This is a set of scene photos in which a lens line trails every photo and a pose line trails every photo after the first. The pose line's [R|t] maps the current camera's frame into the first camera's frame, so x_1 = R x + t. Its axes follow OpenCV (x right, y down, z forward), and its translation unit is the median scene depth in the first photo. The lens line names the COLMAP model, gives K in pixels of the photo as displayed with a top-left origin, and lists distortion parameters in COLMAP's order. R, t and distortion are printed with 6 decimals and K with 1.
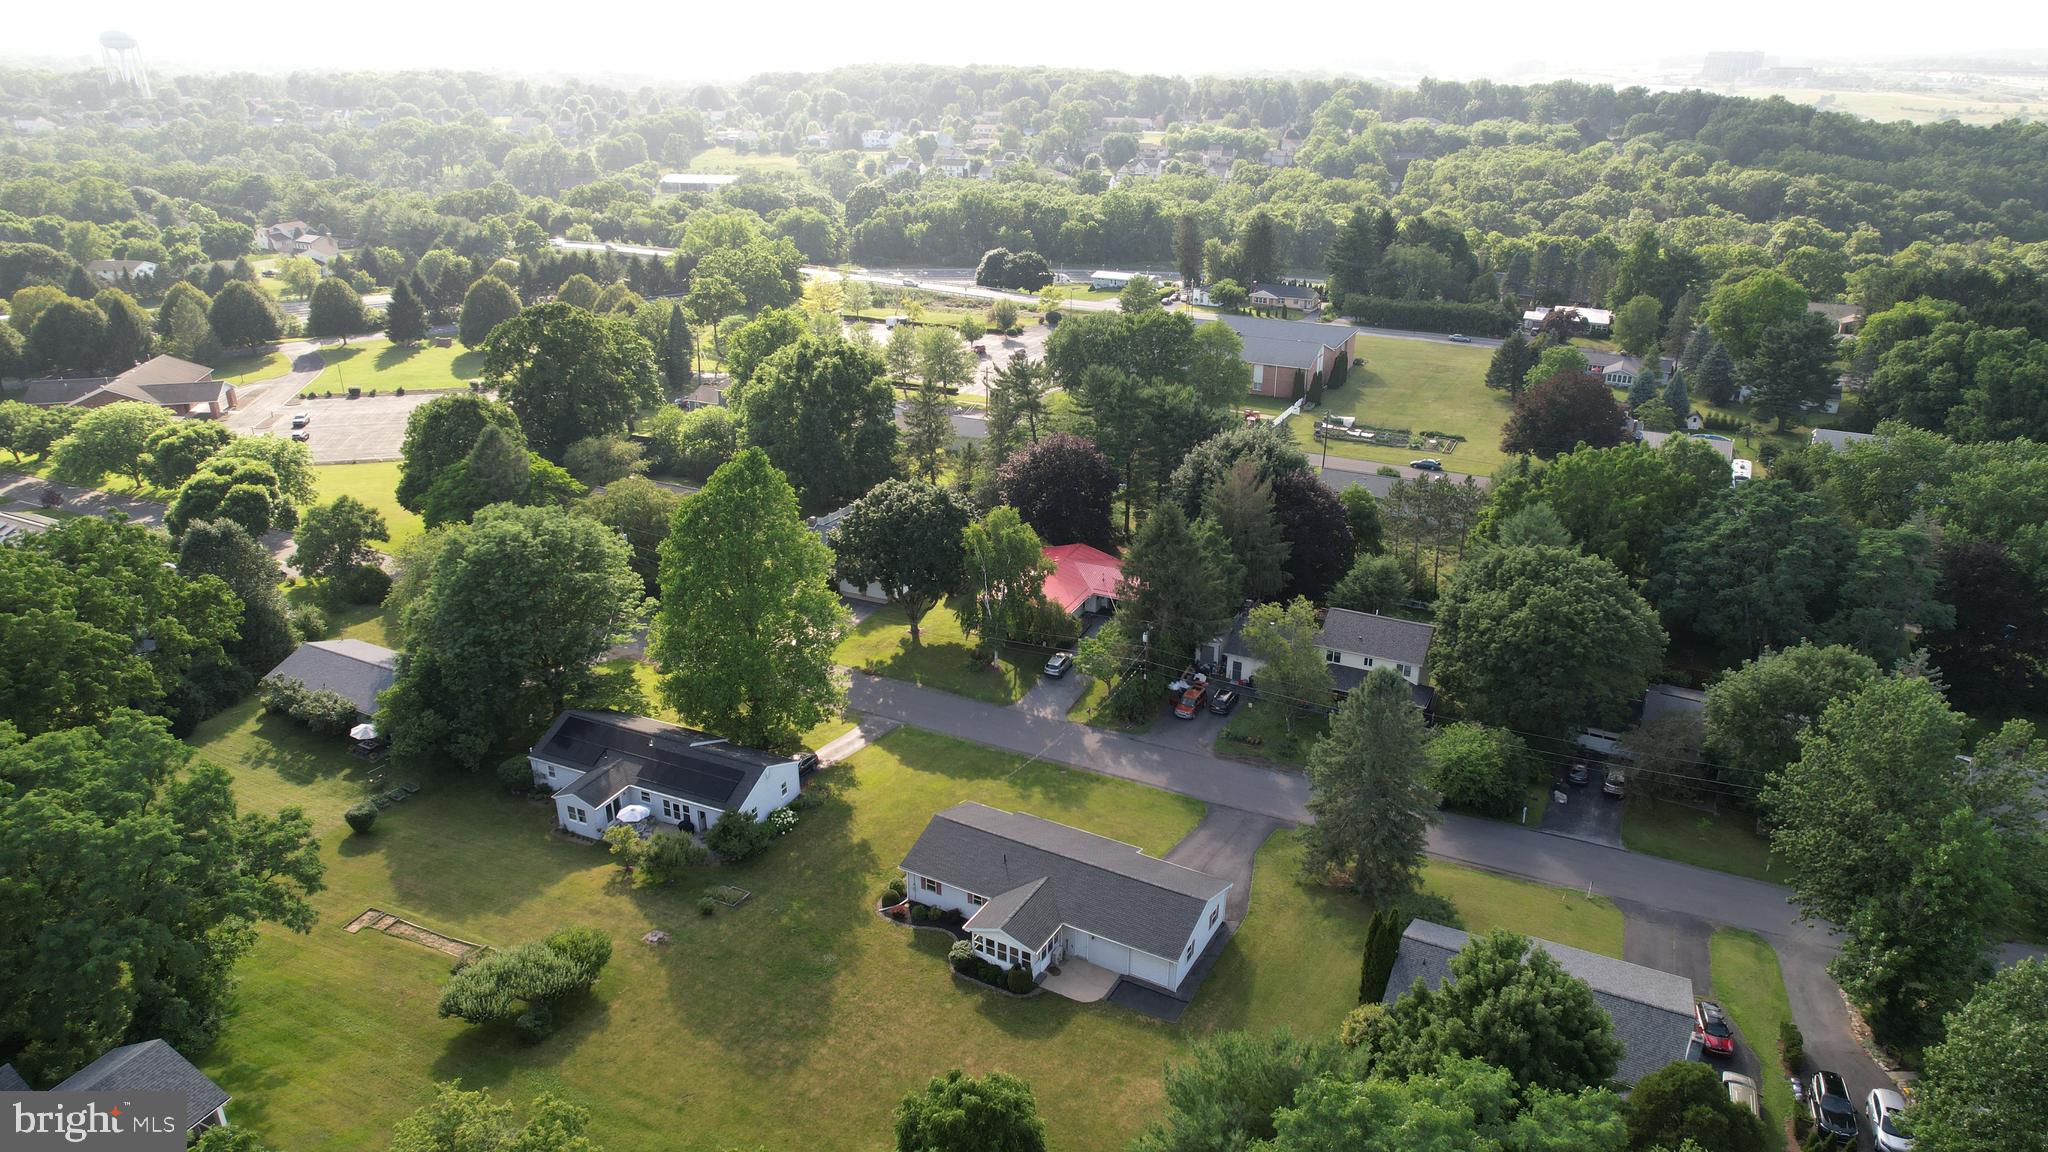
lens RADIAL K [[1303.1, 0, 1028.7], [0, 1303.1, 585.9], [0, 0, 1]] dist [-0.075638, 0.069750]
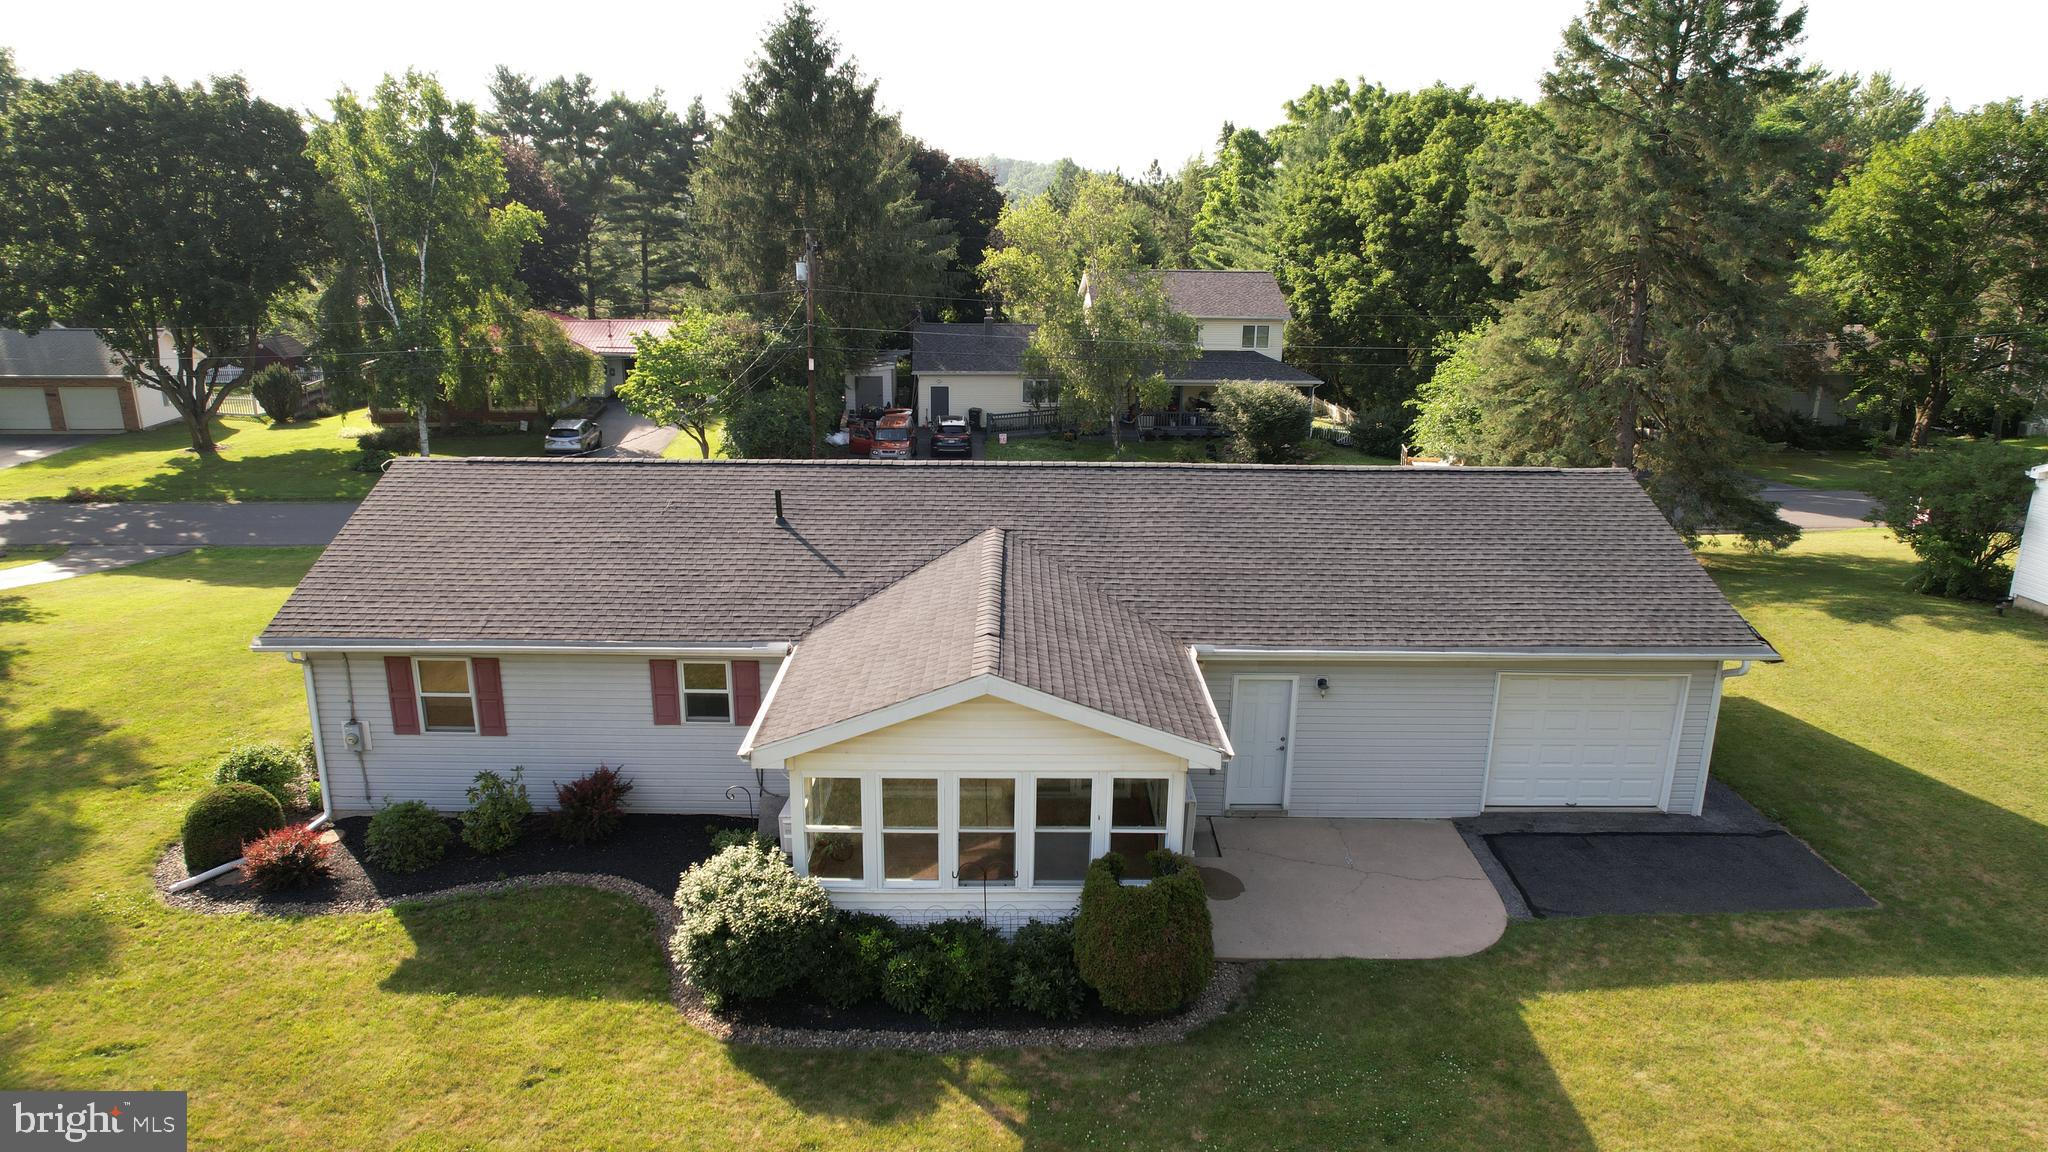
lens RADIAL K [[1303.1, 0, 1028.7], [0, 1303.1, 585.9], [0, 0, 1]] dist [-0.075638, 0.069750]
pose [[0.868097, -0.134350, 0.477869, -0.083221], [0.183600, 0.981310, -0.057640, 0.223517], [-0.461193, 0.137774, 0.876538, 0.716116]]
